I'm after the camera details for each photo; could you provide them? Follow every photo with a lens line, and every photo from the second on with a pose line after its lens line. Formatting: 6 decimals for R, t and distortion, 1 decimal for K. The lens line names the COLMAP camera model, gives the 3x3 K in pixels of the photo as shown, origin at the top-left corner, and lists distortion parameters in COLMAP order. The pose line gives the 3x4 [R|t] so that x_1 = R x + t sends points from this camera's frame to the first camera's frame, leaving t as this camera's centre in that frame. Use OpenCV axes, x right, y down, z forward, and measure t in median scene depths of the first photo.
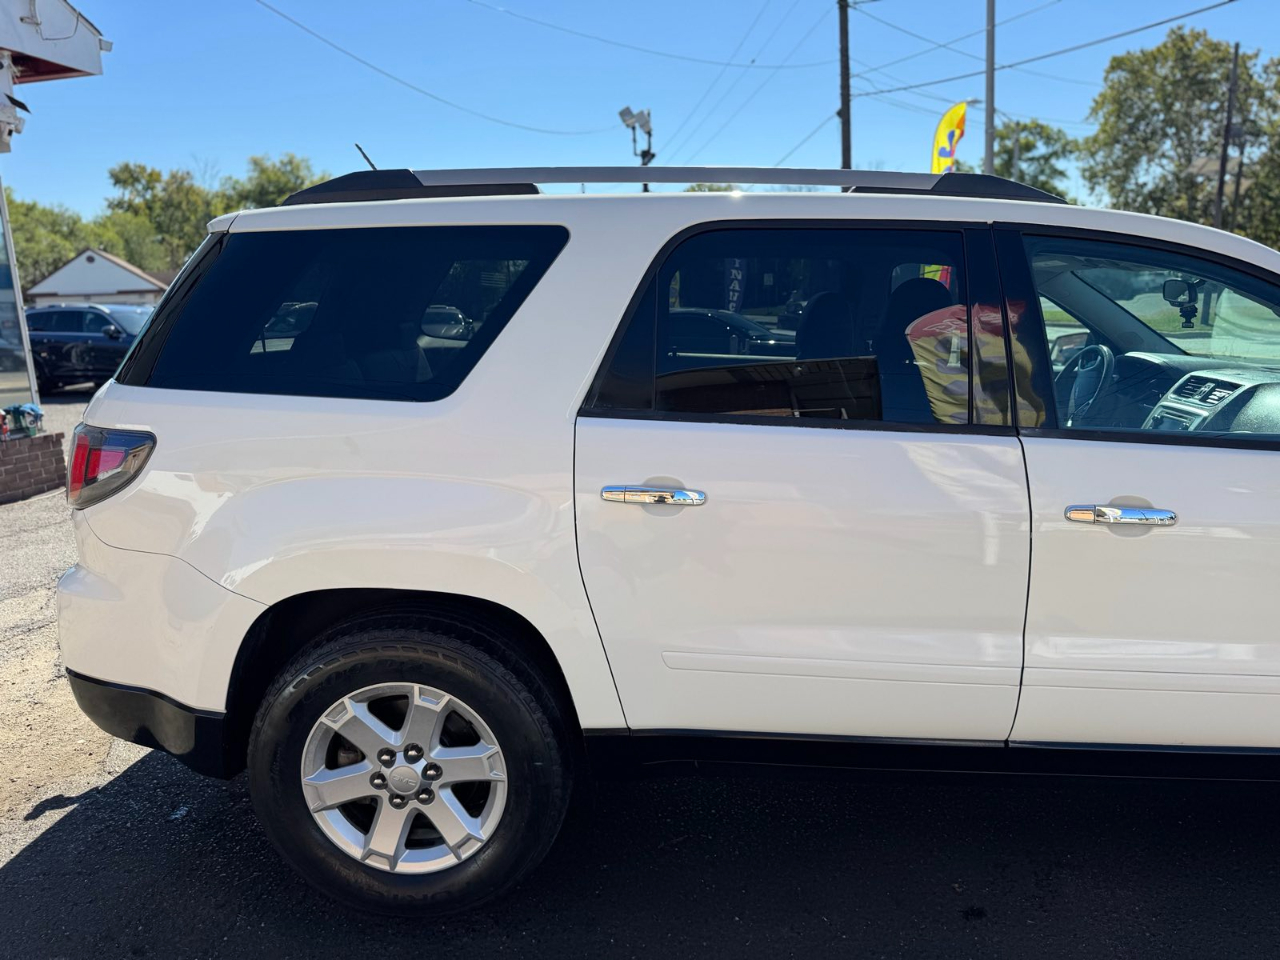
lens RADIAL K [[896.1, 0, 638.7], [0, 896.1, 473.1], [0, 0, 1]] dist [0.025923, -0.038599]
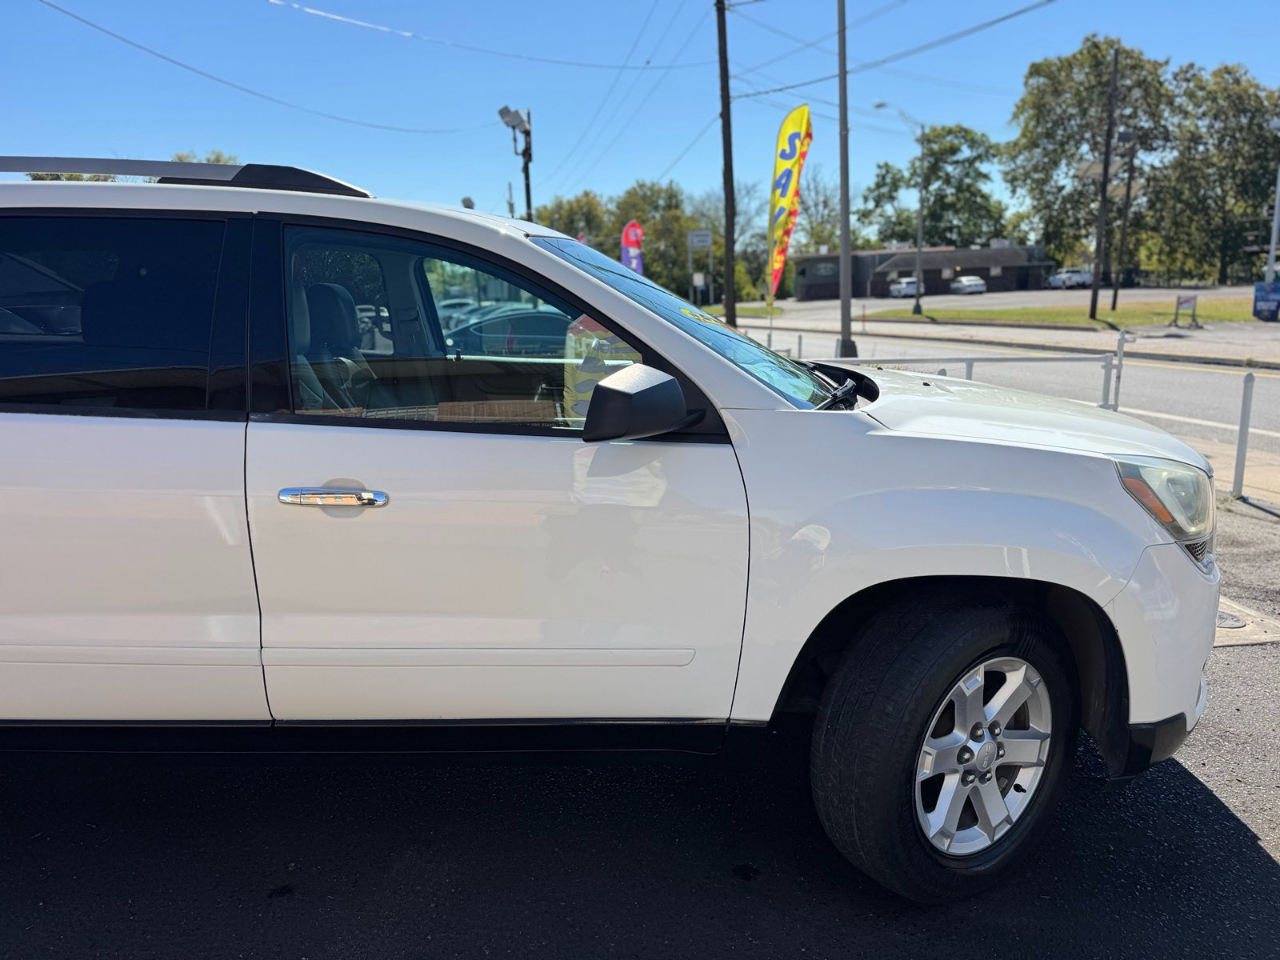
lens RADIAL K [[896.1, 0, 644.2], [0, 896.1, 473.8], [0, 0, 1]] dist [0.025923, -0.038599]
pose [[0.998326, -0.011982, 0.056581, 0.101690], [0.011977, 0.999928, 0.000424, 0.002919], [-0.056582, 0.000255, 0.998398, -0.005755]]
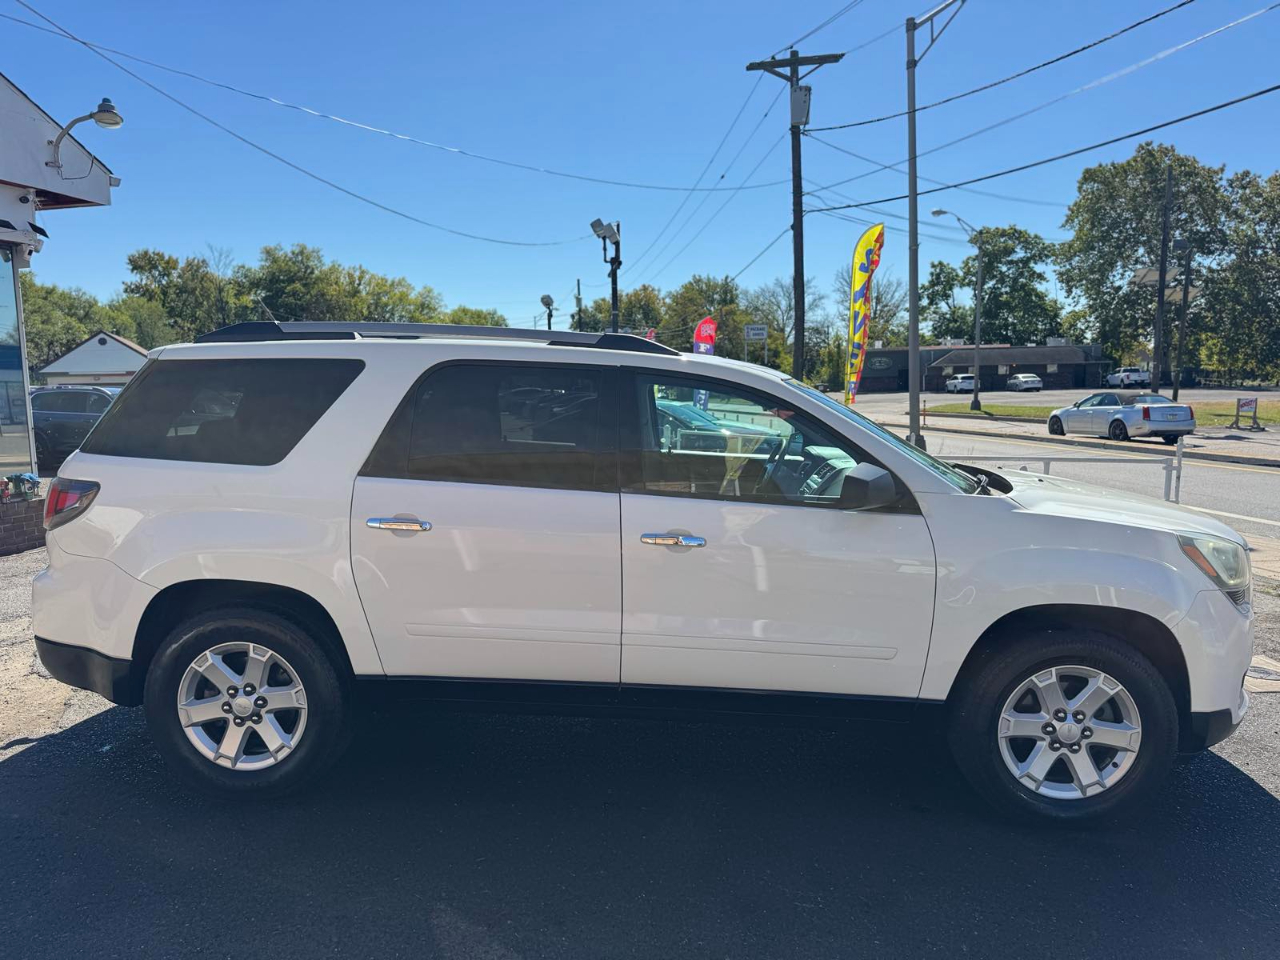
lens RADIAL K [[896.1, 0, 638.3], [0, 896.1, 475.4], [0, 0, 1]] dist [0.025923, -0.038599]
pose [[0.999837, 0.017897, -0.002277, 0.057353], [-0.018031, 0.995459, -0.093464, 0.010014], [0.000594, 0.093490, 0.995620, -0.080694]]
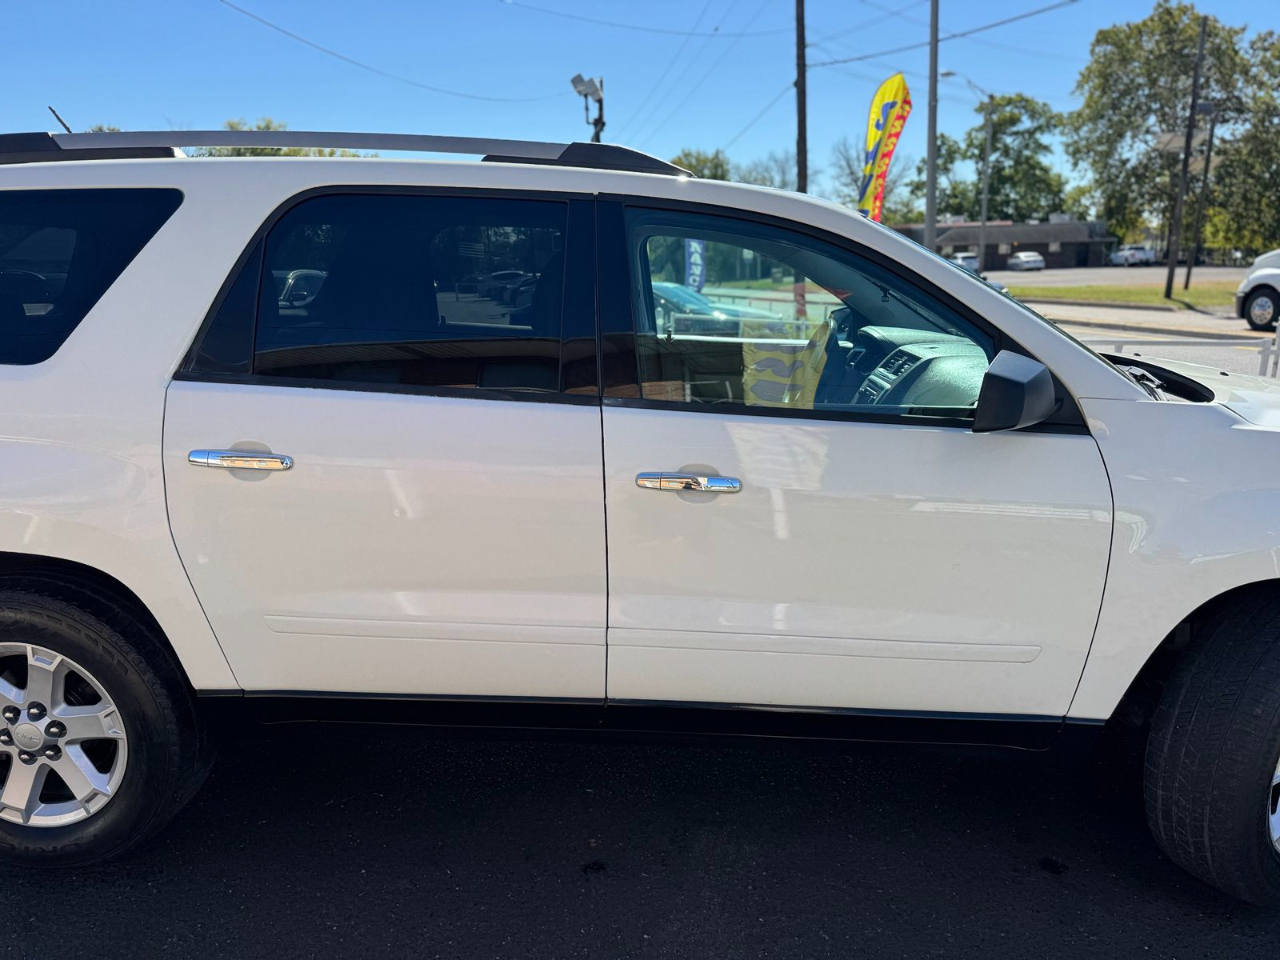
lens RADIAL K [[896.1, 0, 638.9], [0, 896.1, 480.2], [0, 0, 1]] dist [0.025923, -0.038599]
pose [[0.999894, 0.007479, 0.012511, 0.056600], [-0.007934, 0.999295, 0.036709, 0.000855], [-0.012227, -0.036804, 0.999248, -0.002646]]
